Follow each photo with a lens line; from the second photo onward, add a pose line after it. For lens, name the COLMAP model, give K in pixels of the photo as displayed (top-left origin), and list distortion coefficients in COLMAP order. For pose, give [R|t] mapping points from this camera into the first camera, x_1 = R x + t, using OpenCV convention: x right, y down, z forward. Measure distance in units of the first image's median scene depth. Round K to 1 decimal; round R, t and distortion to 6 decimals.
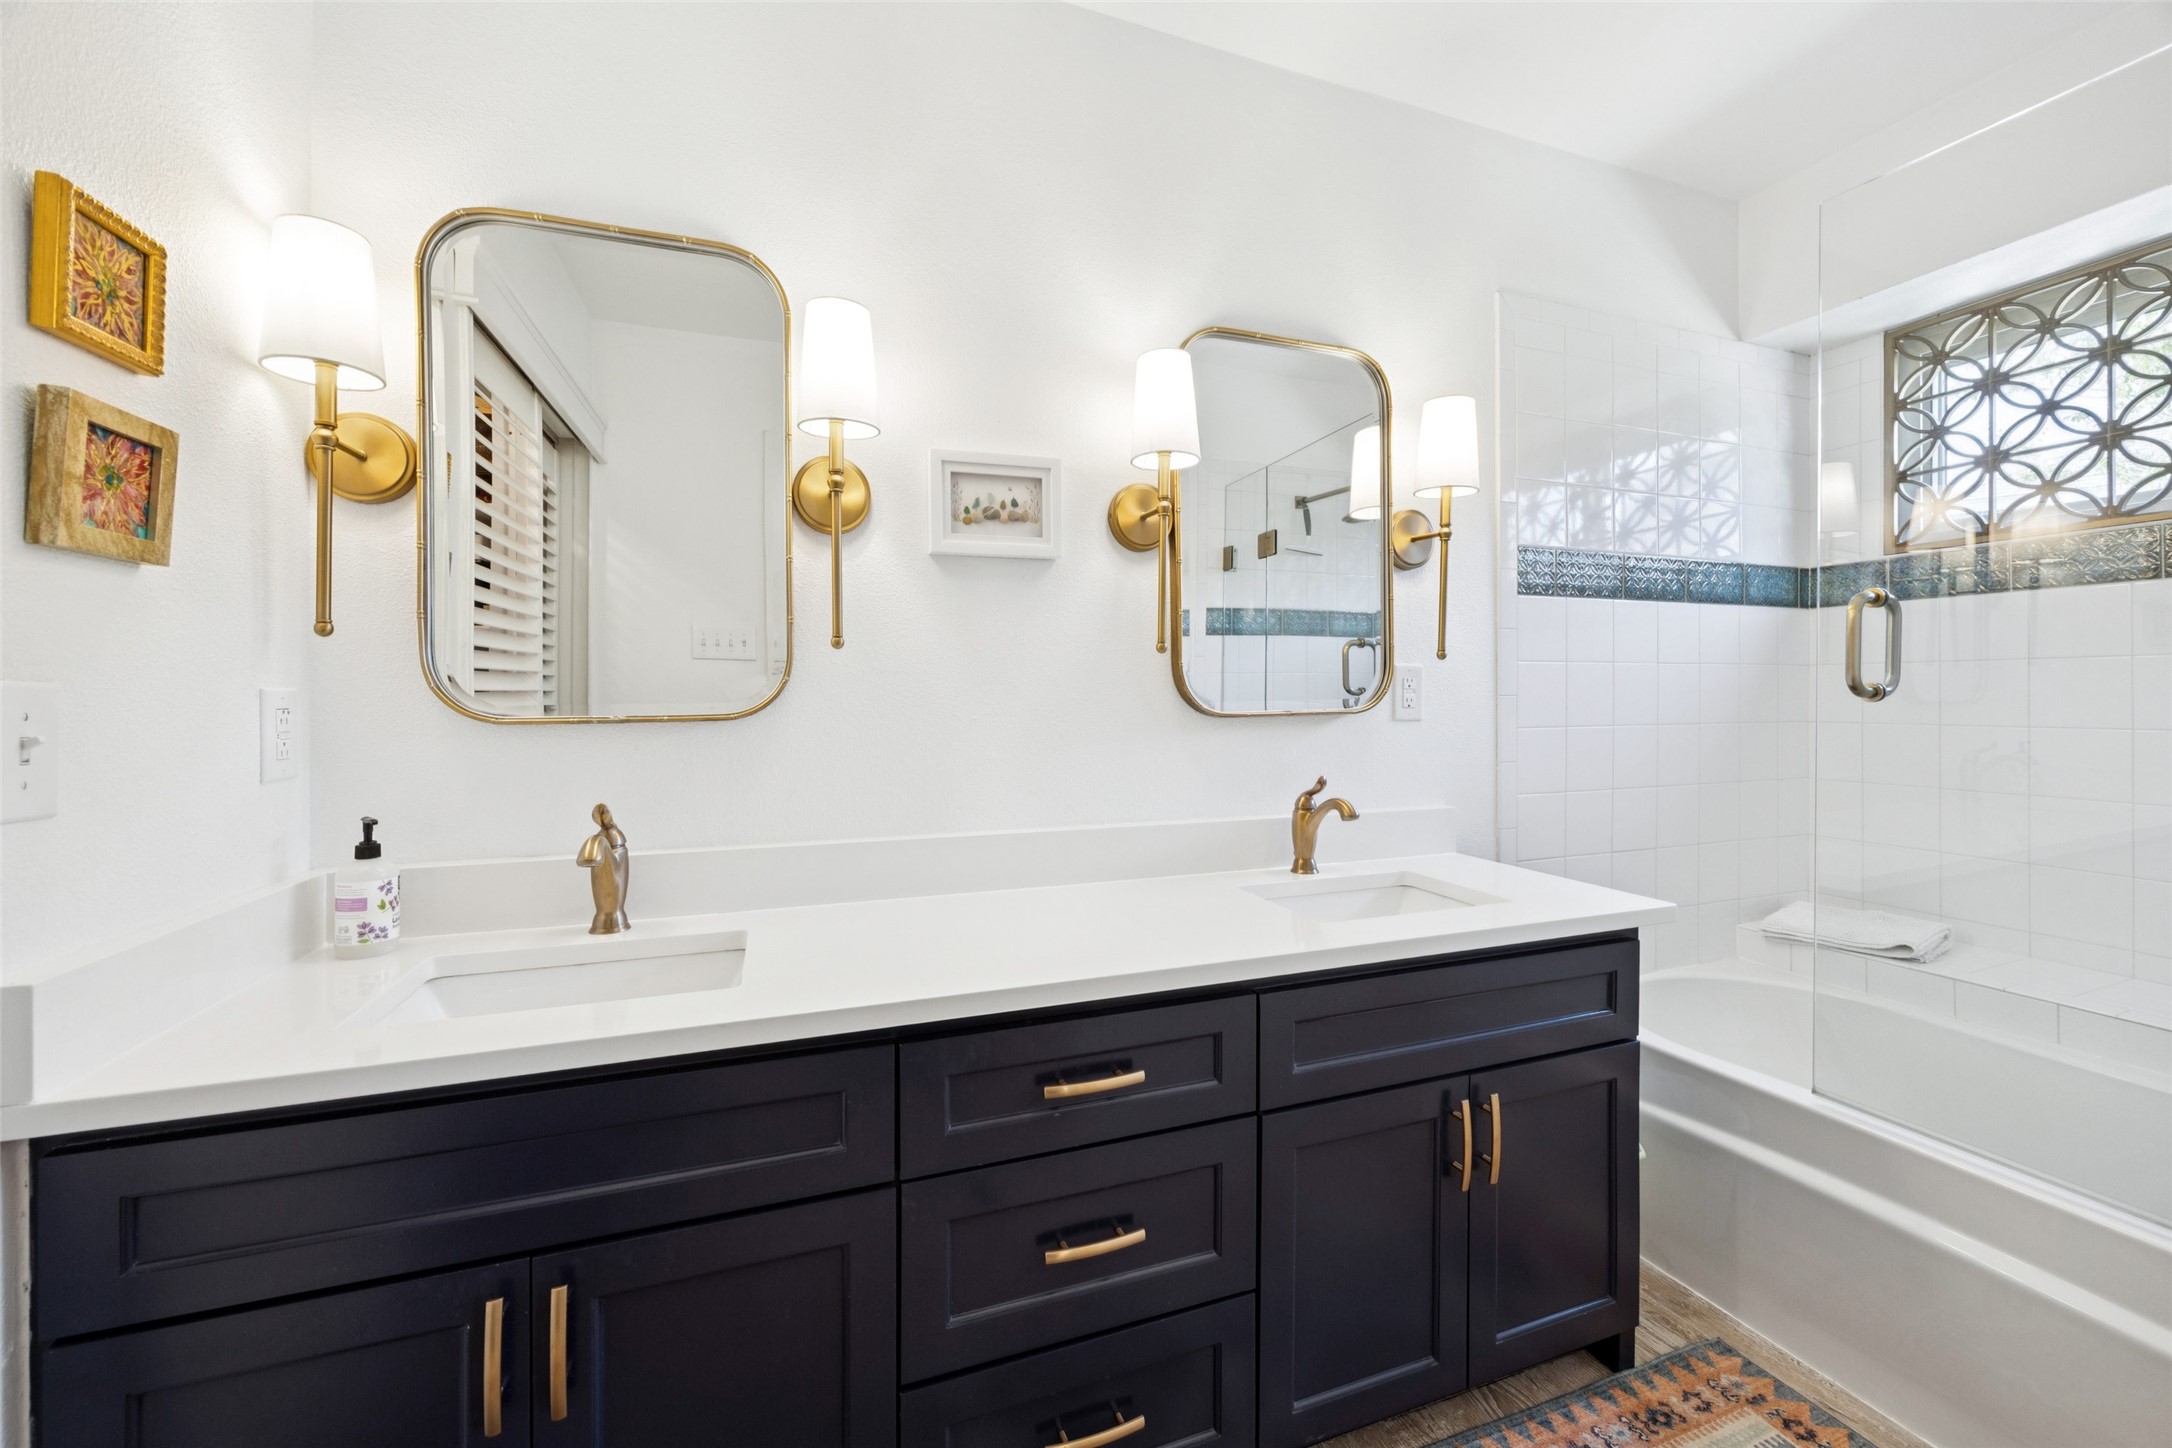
lens RADIAL K [[835.5, 0, 1085.3], [0, 835.5, 700.6], [0, 0, 1]] dist [-0.001777, -0.000938]
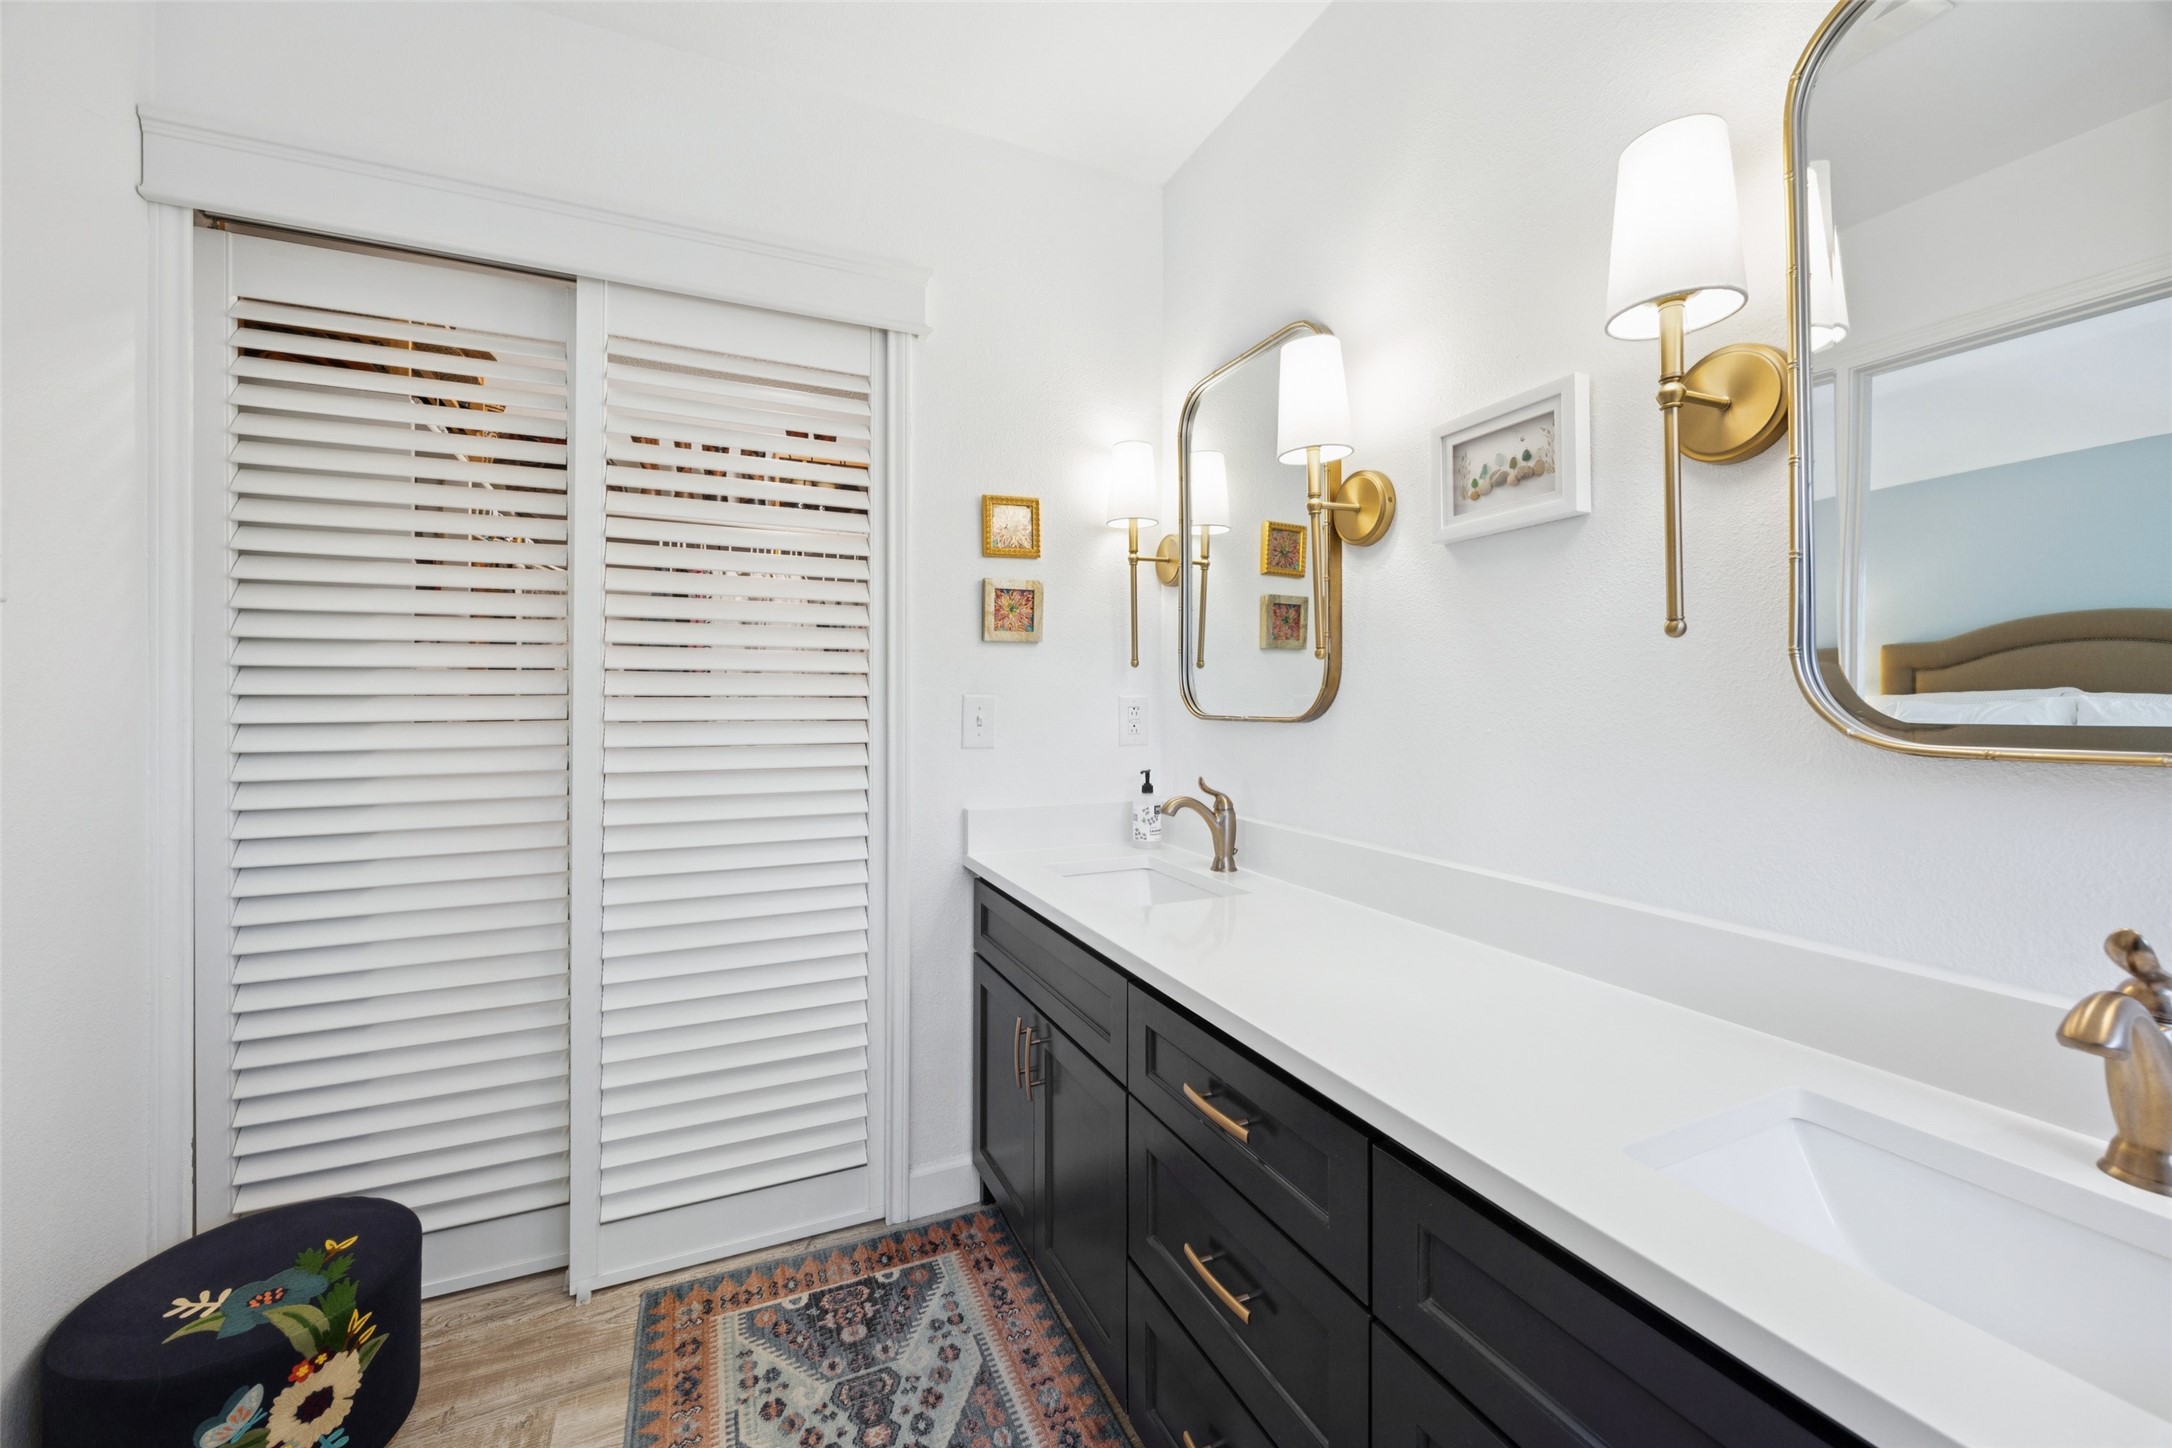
lens RADIAL K [[835.5, 0, 1086.8], [0, 835.5, 705.5], [0, 0, 1]] dist [-0.001777, -0.000938]
pose [[0.097369, 0.013548, -0.995156, 0.669688], [-0.004227, 0.999904, 0.013199, -0.013452], [0.995239, 0.002921, 0.097417, 0.536119]]
